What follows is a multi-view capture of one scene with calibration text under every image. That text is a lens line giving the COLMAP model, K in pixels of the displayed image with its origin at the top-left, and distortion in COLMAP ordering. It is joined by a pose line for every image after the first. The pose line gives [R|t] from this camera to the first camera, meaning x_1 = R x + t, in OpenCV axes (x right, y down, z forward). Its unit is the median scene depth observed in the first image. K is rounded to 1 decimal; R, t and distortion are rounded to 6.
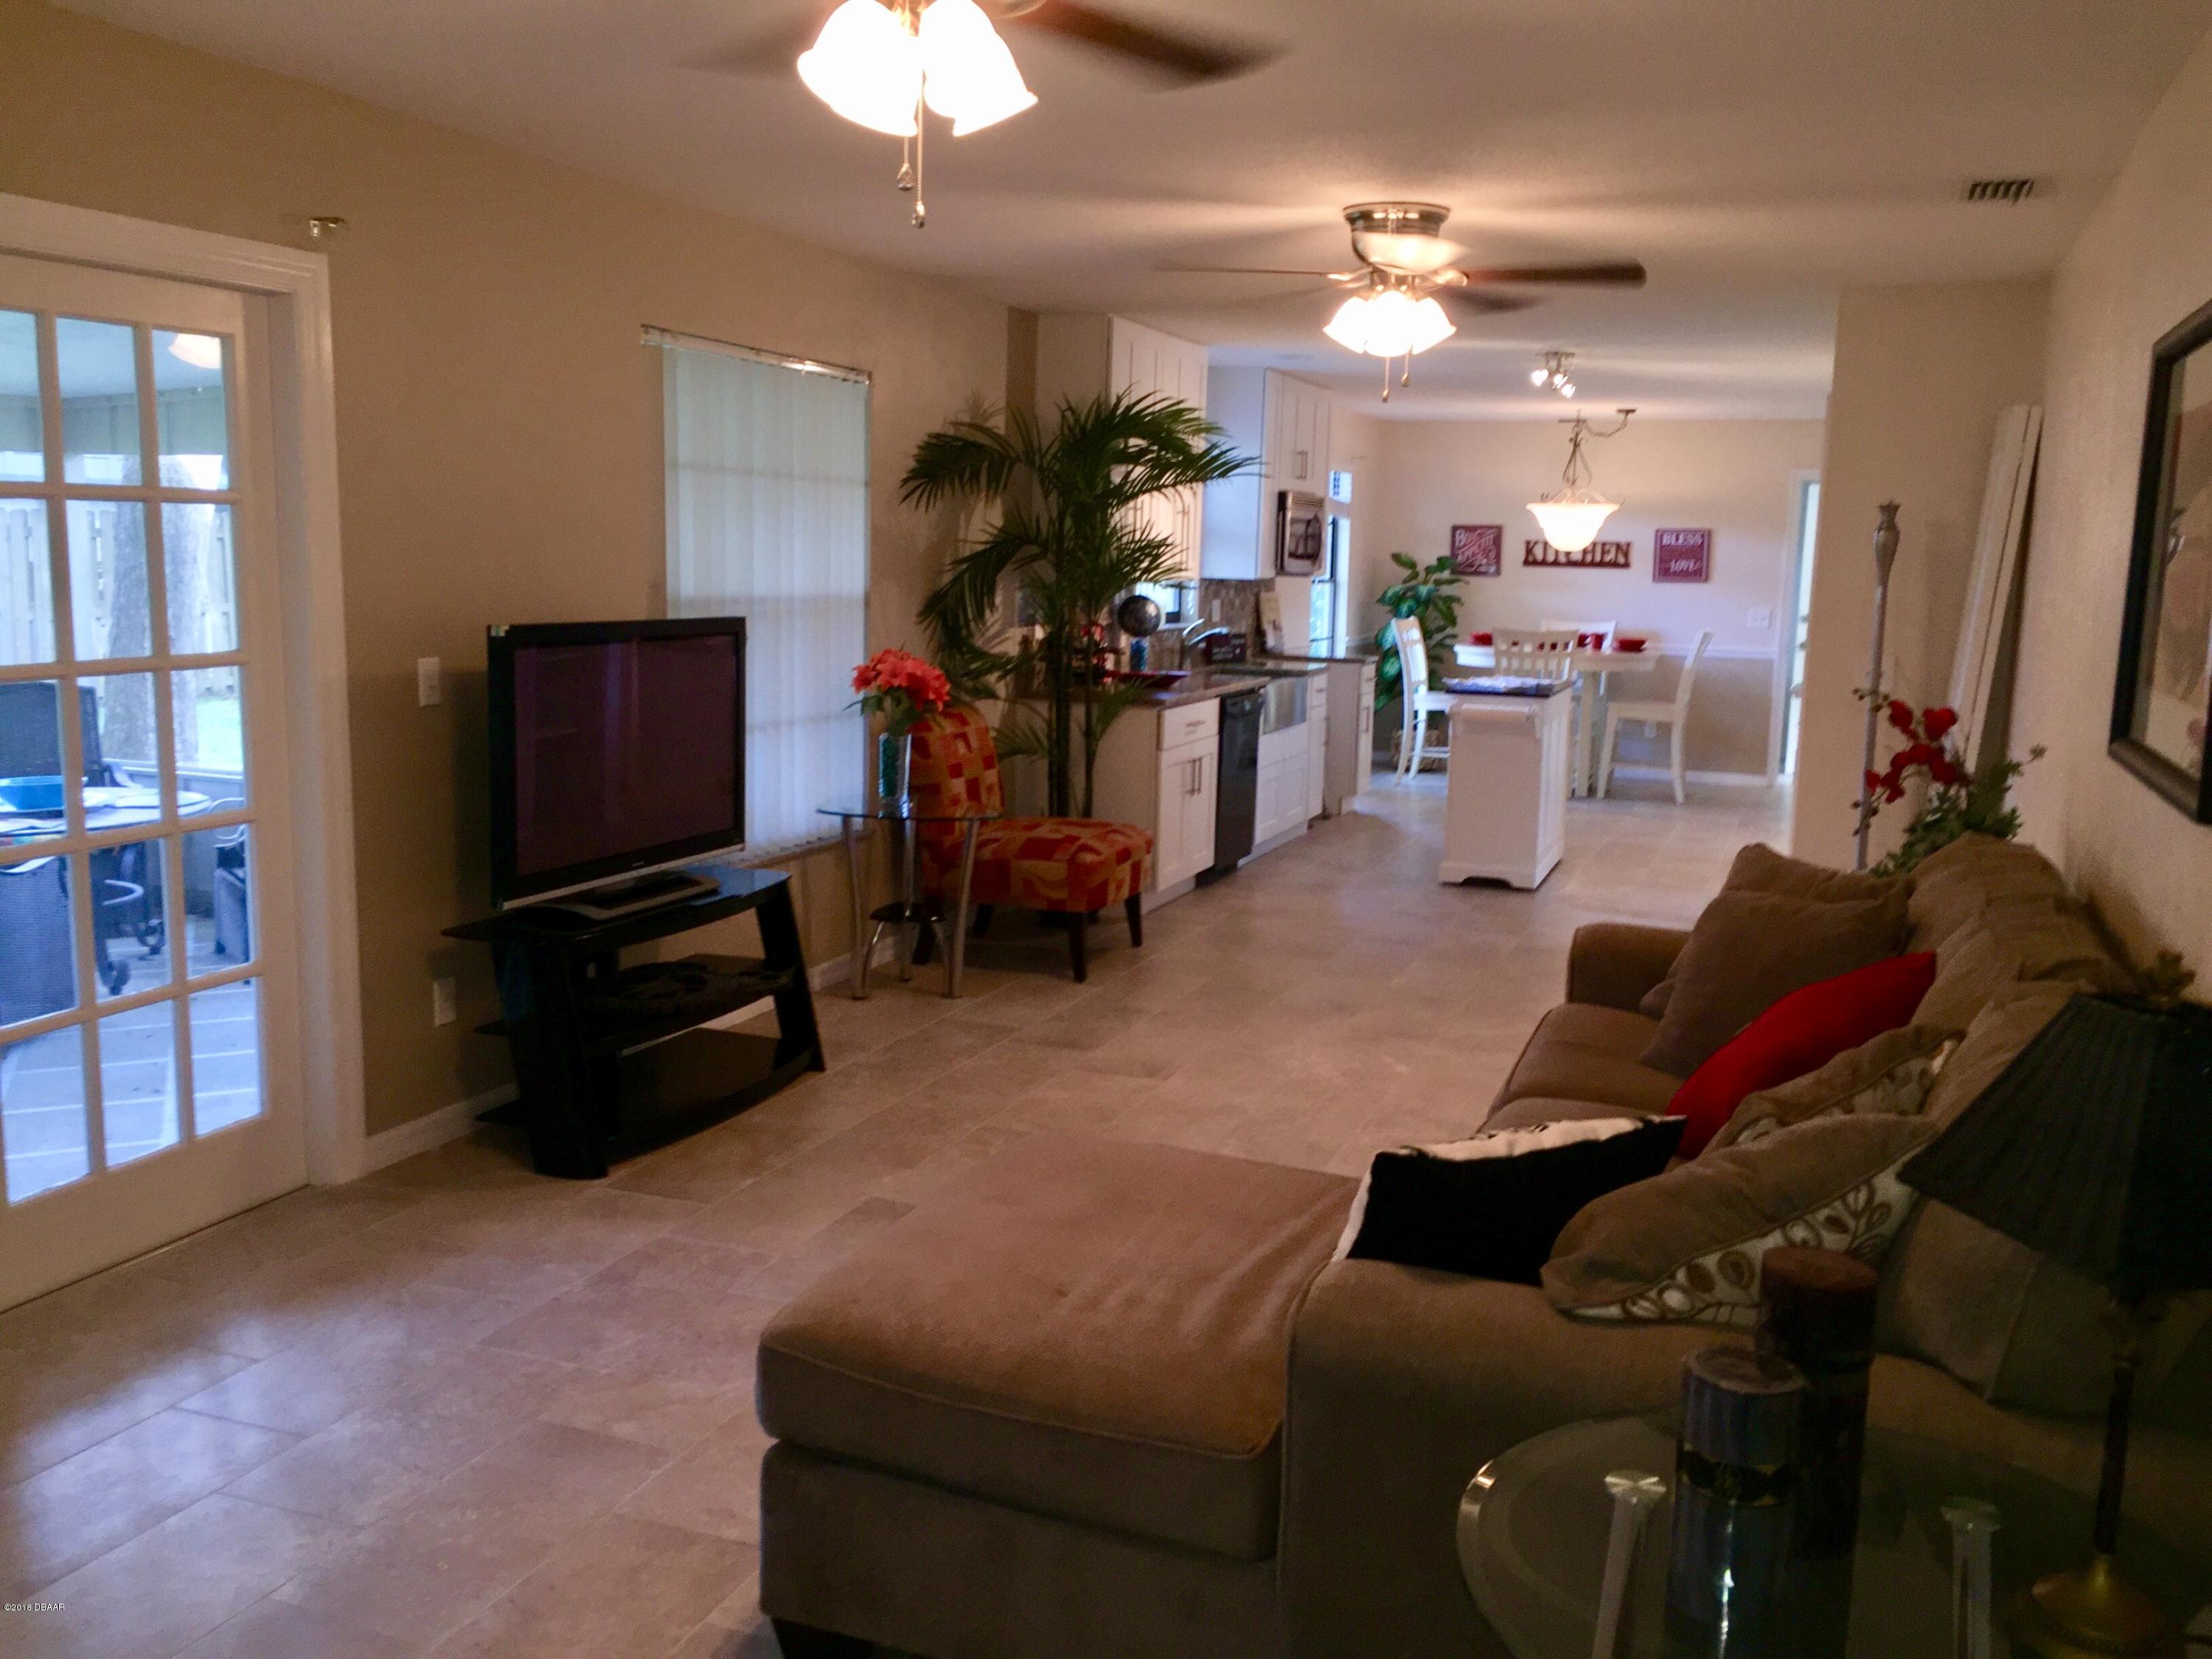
lens RADIAL K [[1884.0, 0, 1102.7], [0, 1884.0, 835.9], [0, 0, 1]] dist [0.073630, -0.098544]
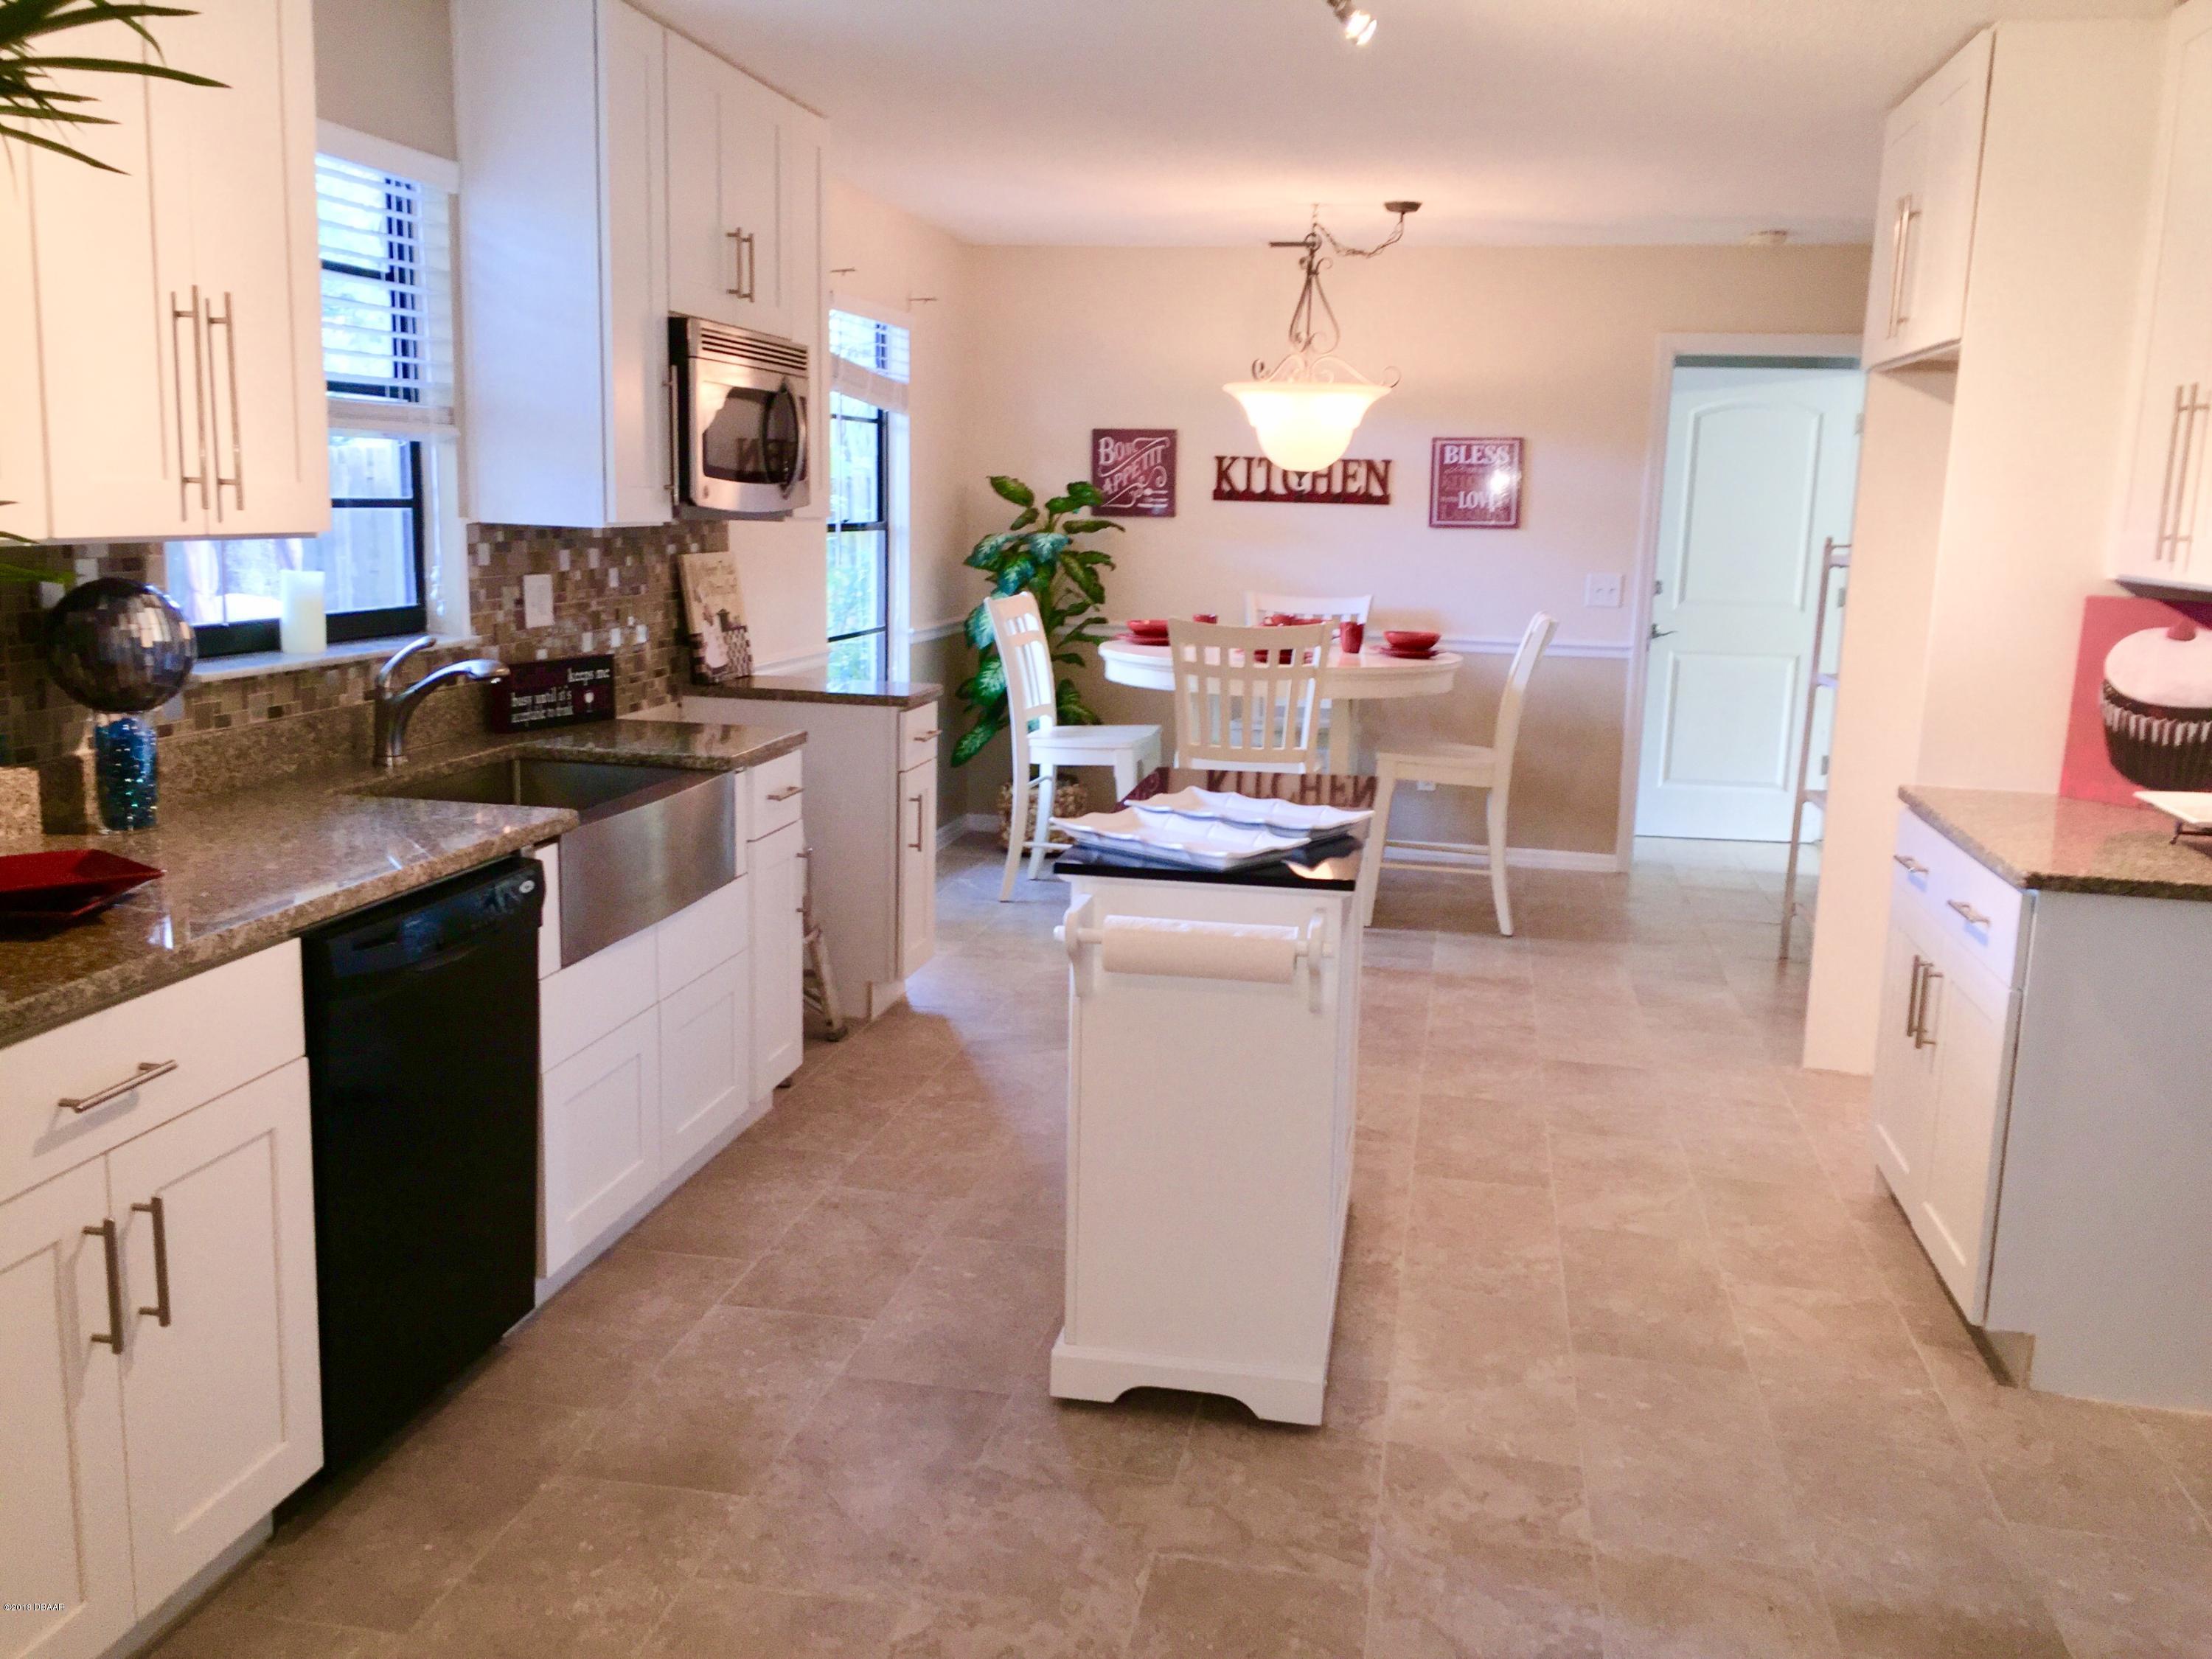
lens RADIAL K [[1886.2, 0, 1106.0], [0, 1886.2, 829.5], [0, 0, 1]] dist [0.076439, -0.095888]
pose [[0.984133, -0.029156, 0.175023, 0.086999], [0.023821, 0.999188, 0.032509, -0.062723], [-0.175829, -0.027824, 0.984028, 0.442055]]
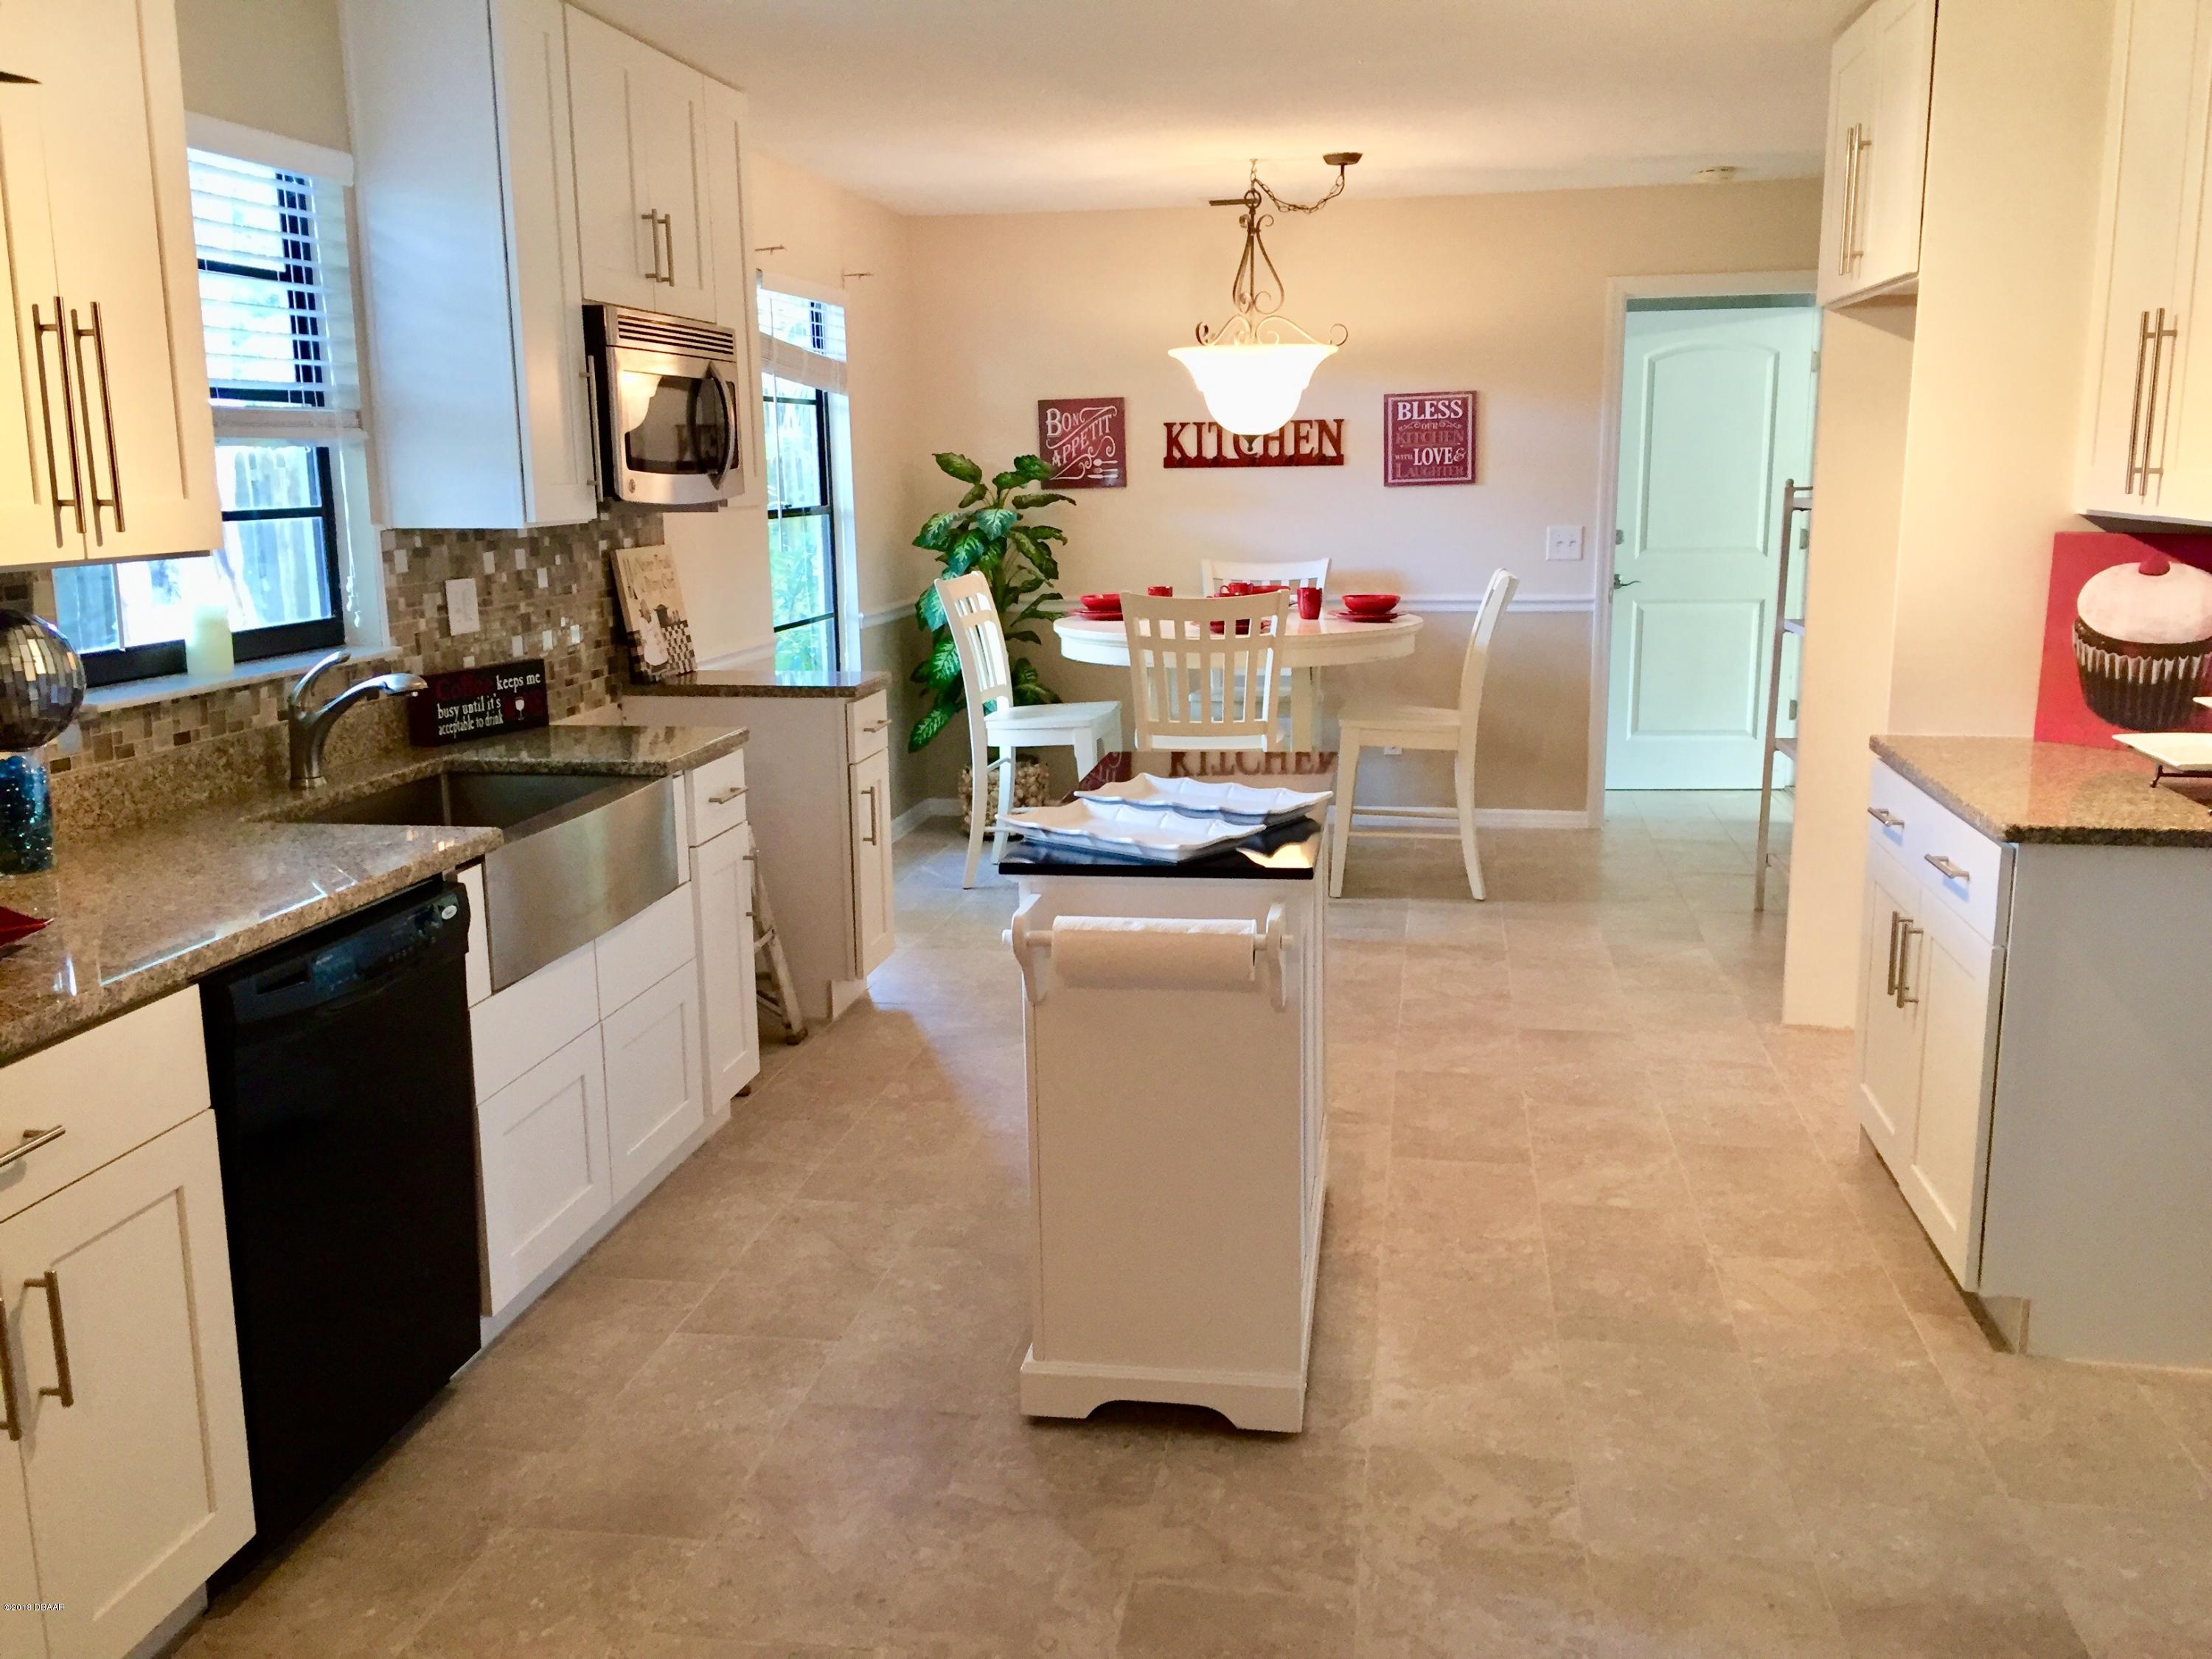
lens RADIAL K [[1884.0, 0, 1102.7], [0, 1884.0, 835.9], [0, 0, 1]] dist [0.073630, -0.098544]
pose [[0.979807, -0.077360, 0.184375, 0.092486], [0.068632, 0.996219, 0.053268, -0.065382], [-0.187799, -0.039538, 0.981411, 0.451266]]
